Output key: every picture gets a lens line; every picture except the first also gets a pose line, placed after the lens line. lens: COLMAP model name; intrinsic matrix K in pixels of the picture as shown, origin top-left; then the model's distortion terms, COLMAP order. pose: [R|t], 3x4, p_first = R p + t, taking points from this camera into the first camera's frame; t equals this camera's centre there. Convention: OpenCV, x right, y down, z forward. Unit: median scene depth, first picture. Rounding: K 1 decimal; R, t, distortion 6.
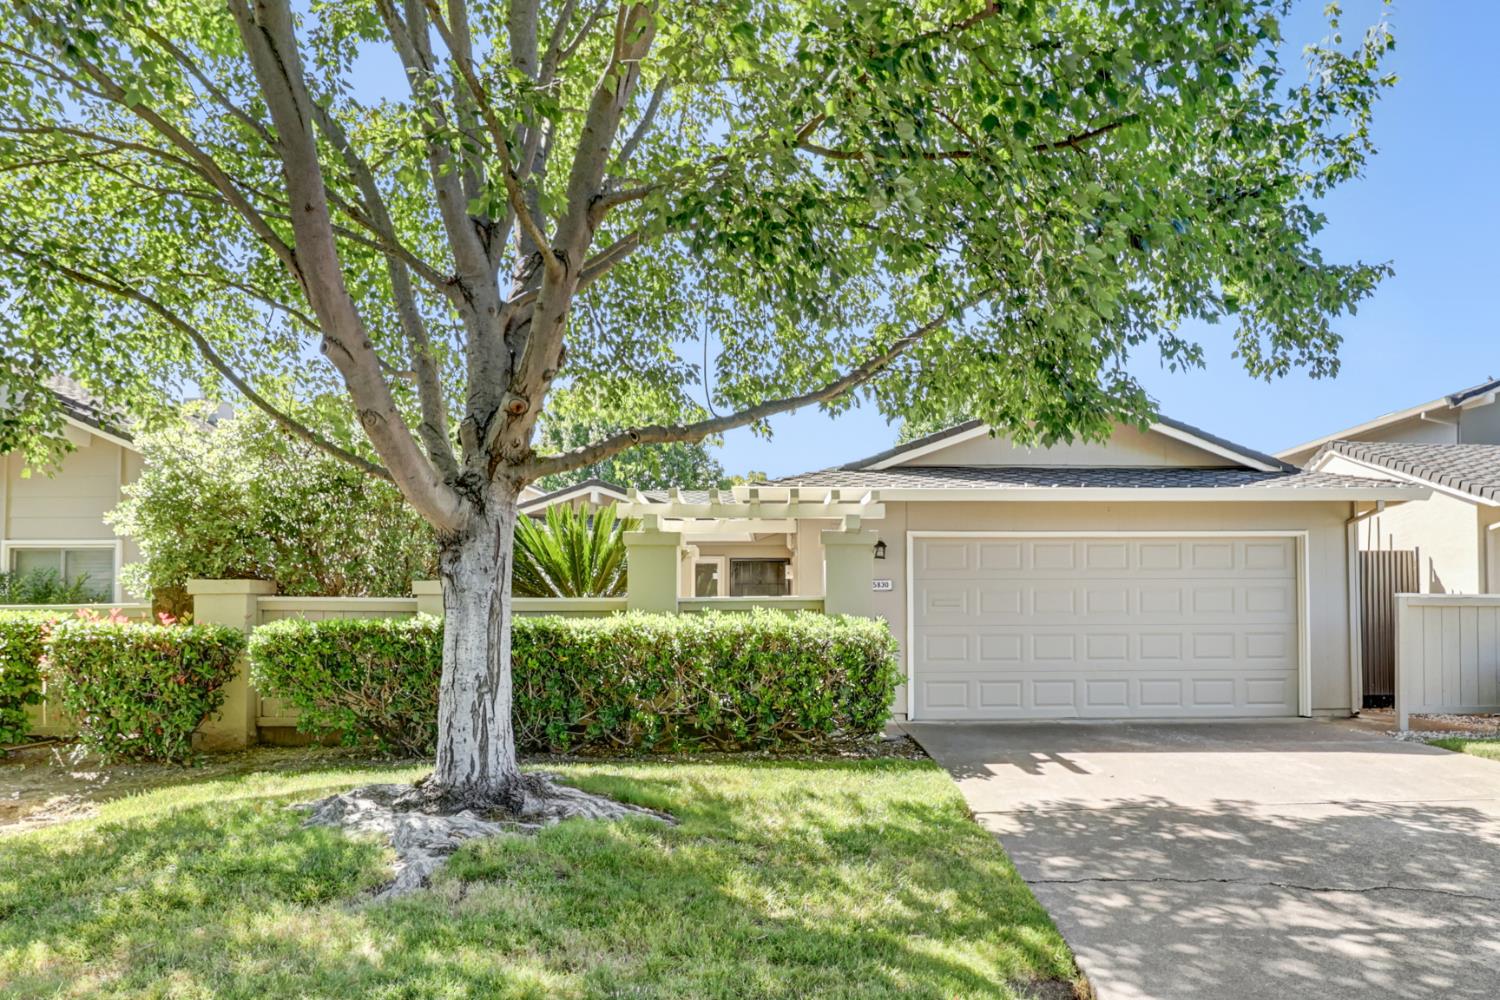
lens RADIAL K [[1059.2, 0, 748.2], [0, 1059.2, 596.9], [0, 0, 1]] dist [-0.002169, -0.001856]
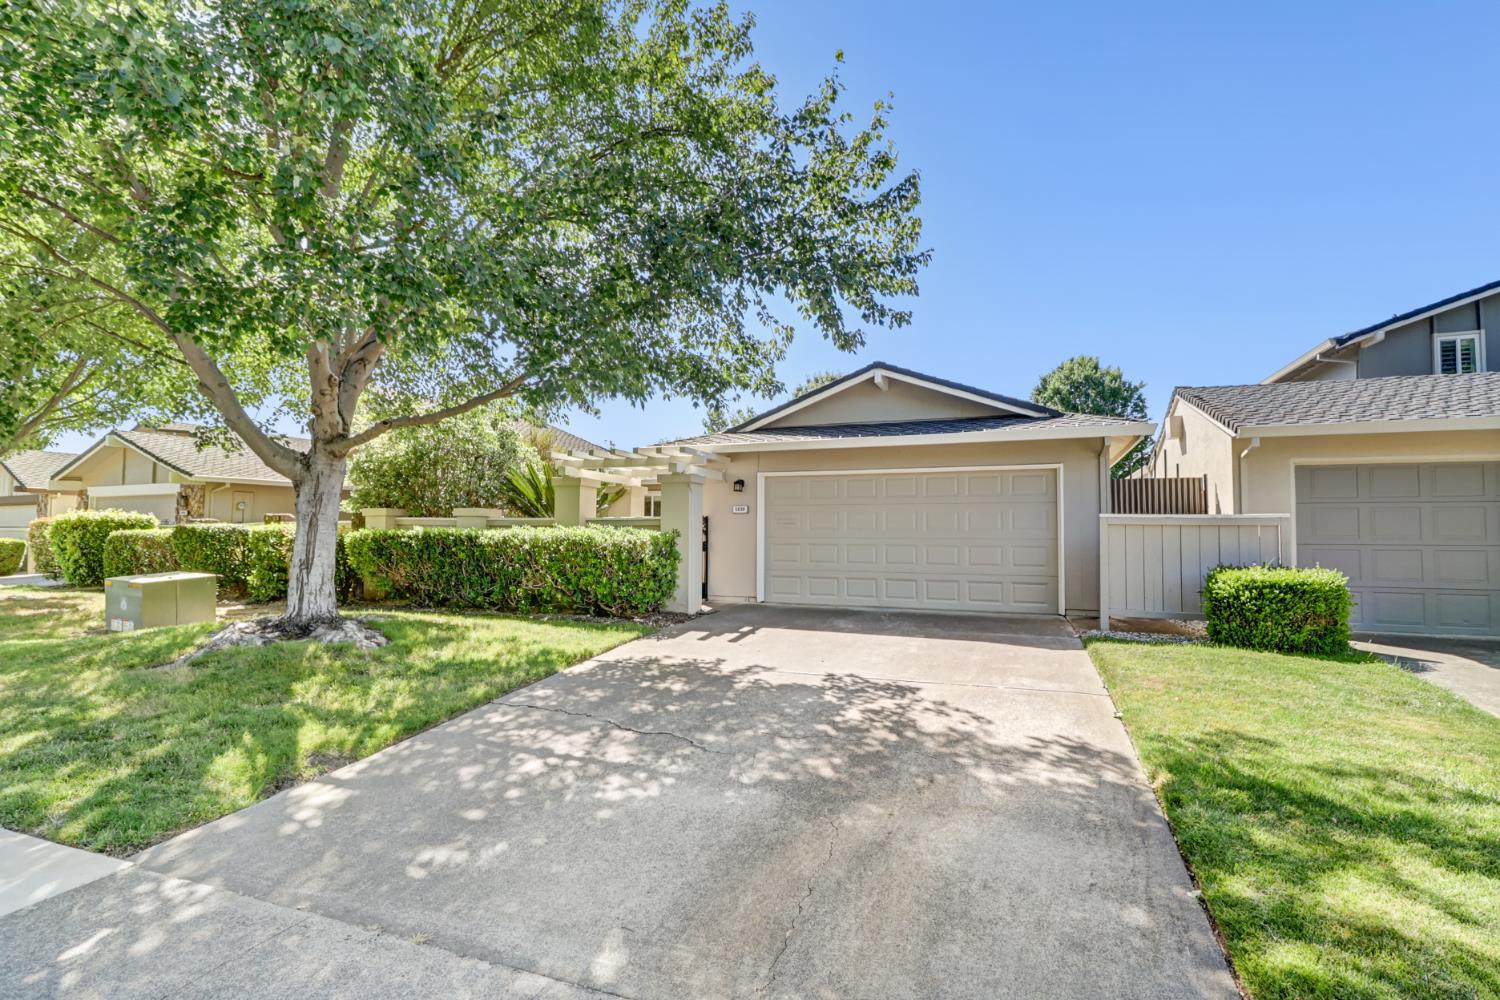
lens RADIAL K [[696.4, 0, 747.7], [0, 696.4, 499.7], [0, 0, 1]] dist [-0.000232, 0.000098]
pose [[0.918342, -0.010496, -0.395649, 0.578428], [-0.001061, 0.999579, -0.028980, 0.004128], [0.395787, 0.027034, 0.917944, 0.127023]]
